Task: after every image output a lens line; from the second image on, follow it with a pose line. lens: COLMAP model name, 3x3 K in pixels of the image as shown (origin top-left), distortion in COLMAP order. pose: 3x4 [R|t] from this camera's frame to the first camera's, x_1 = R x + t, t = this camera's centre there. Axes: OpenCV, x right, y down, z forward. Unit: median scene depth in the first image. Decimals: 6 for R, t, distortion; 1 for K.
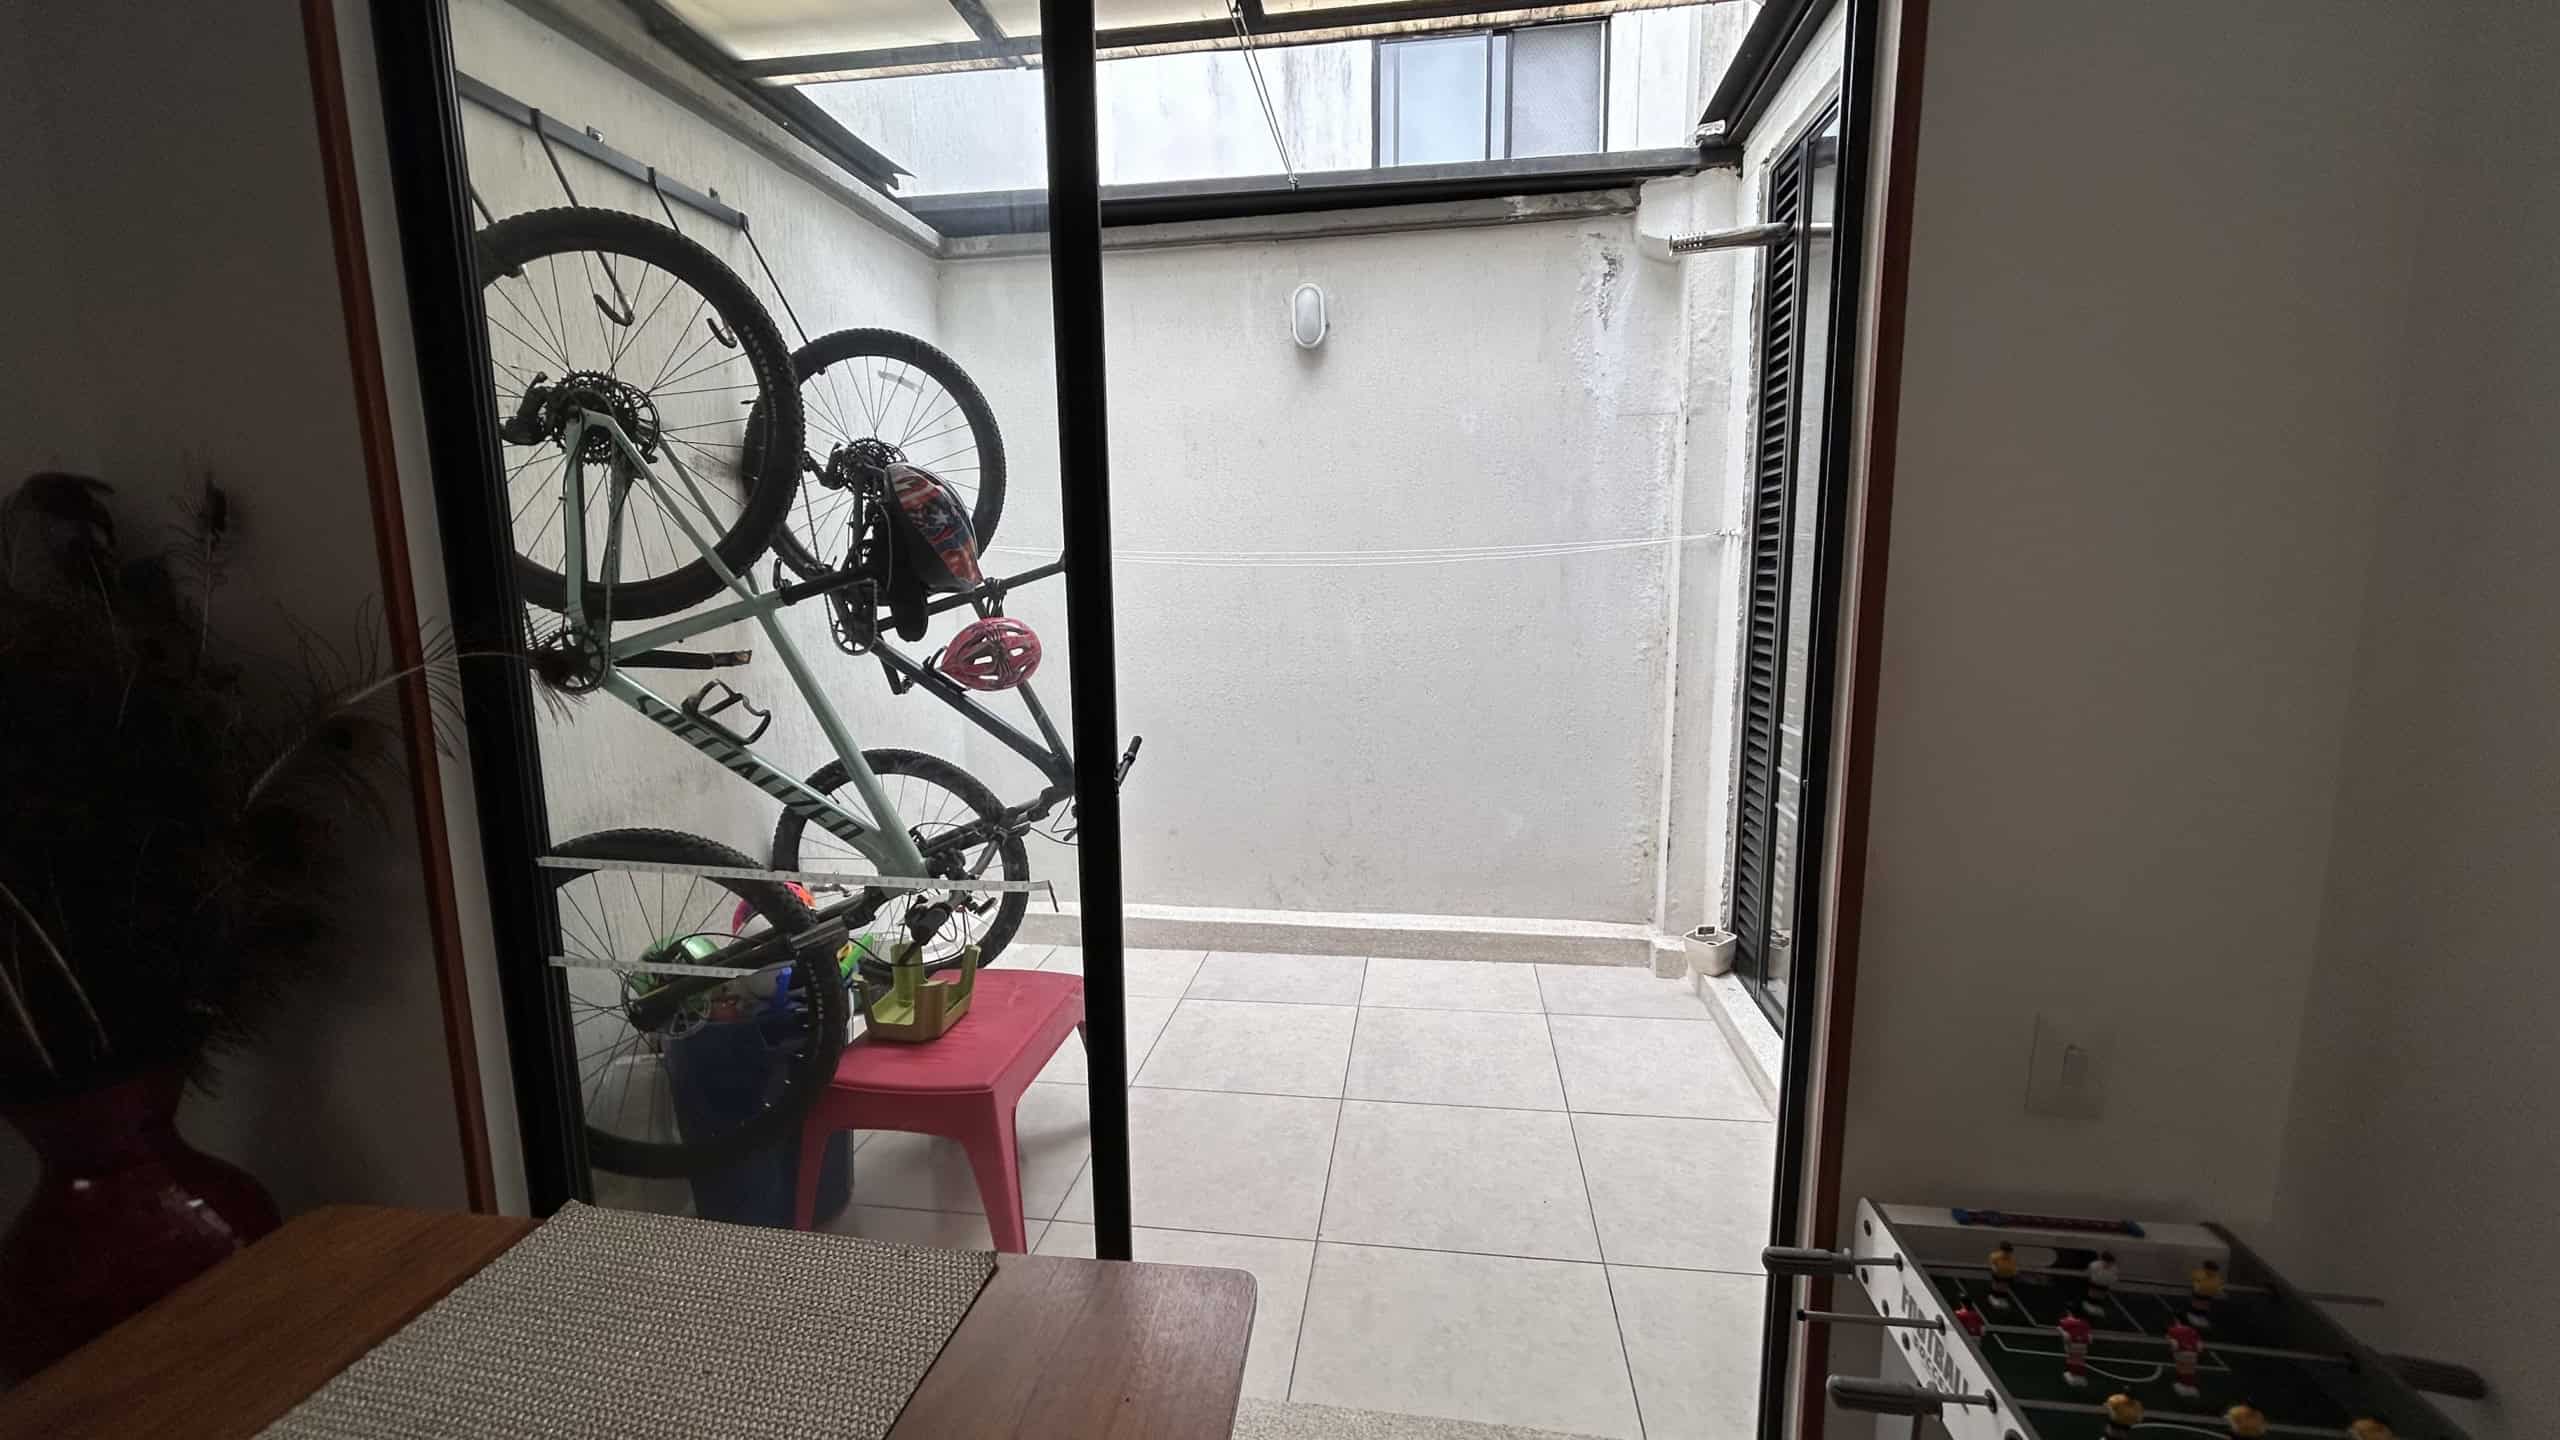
lens RADIAL K [[1029.1, 0, 1275.0], [0, 1029.1, 721.7], [0, 0, 1]] dist [0.007692, -0.003262]
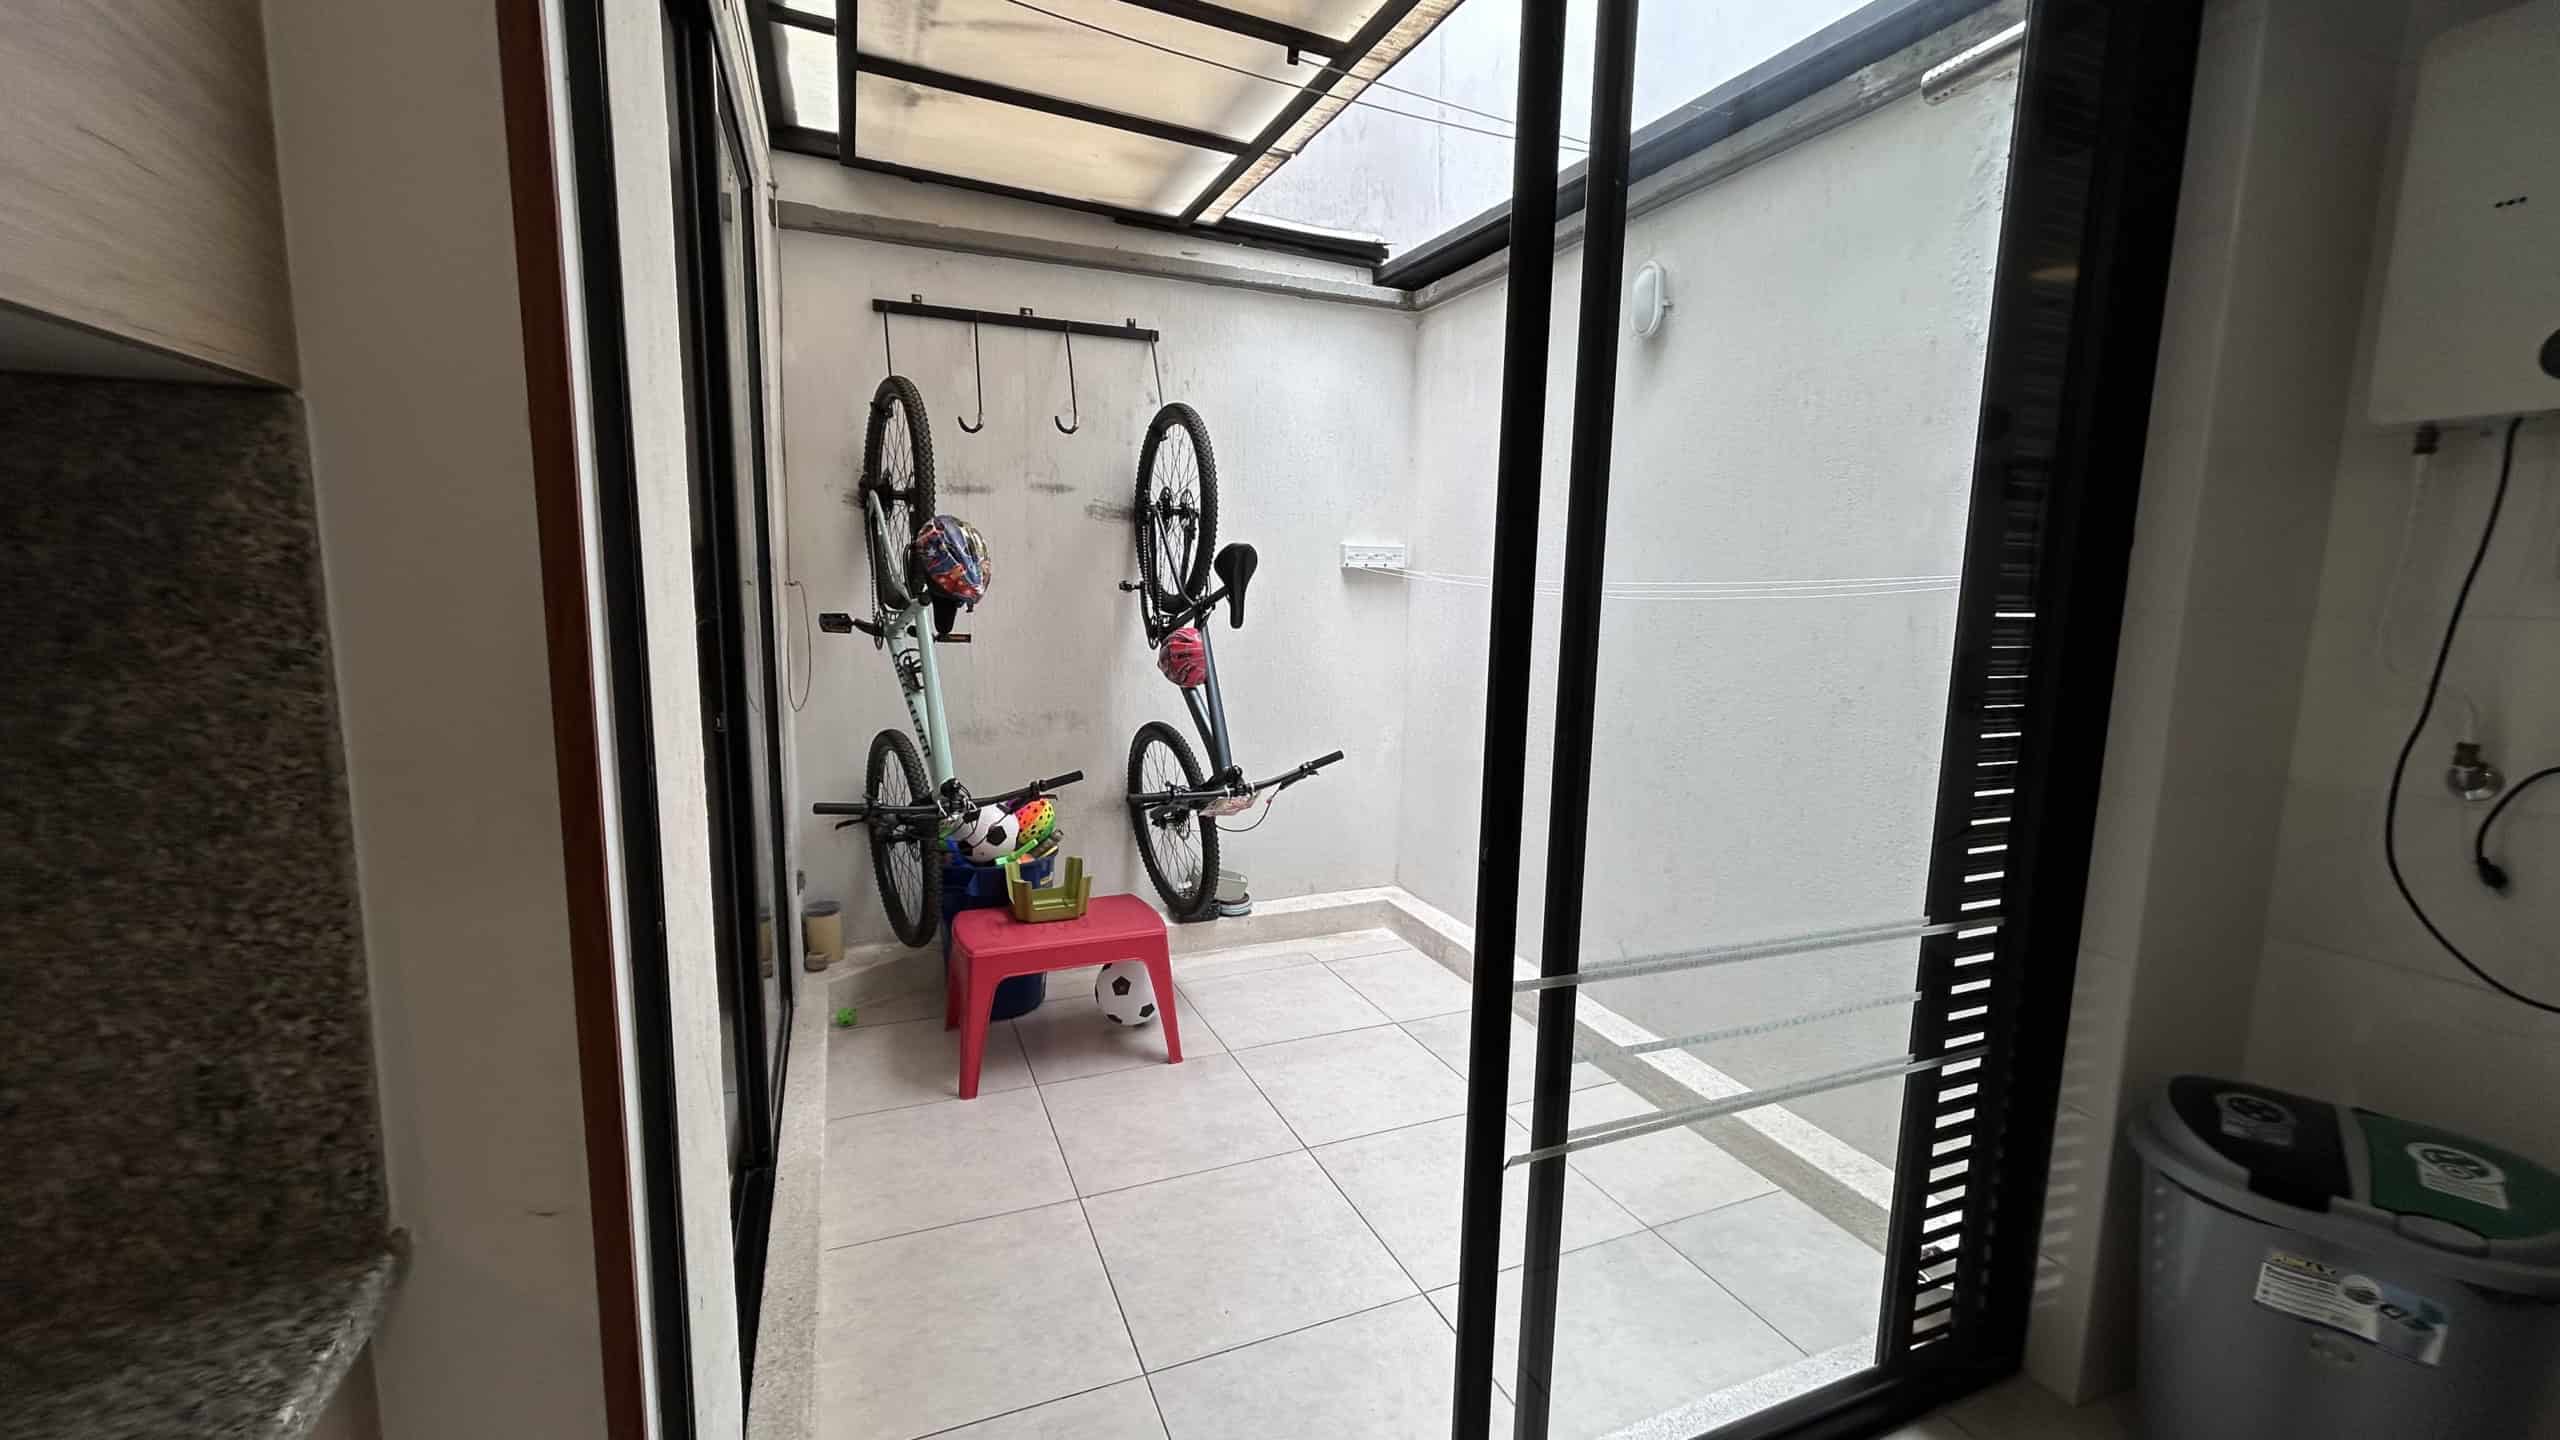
lens RADIAL K [[1029.1, 0, 1275.0], [0, 1029.1, 721.7], [0, 0, 1]] dist [0.007692, -0.003262]
pose [[0.521553, 0.142230, -0.841281, 0.832558], [-0.146720, 0.986271, 0.075784, -0.099478], [0.840509, 0.083907, 0.535260, 0.440534]]
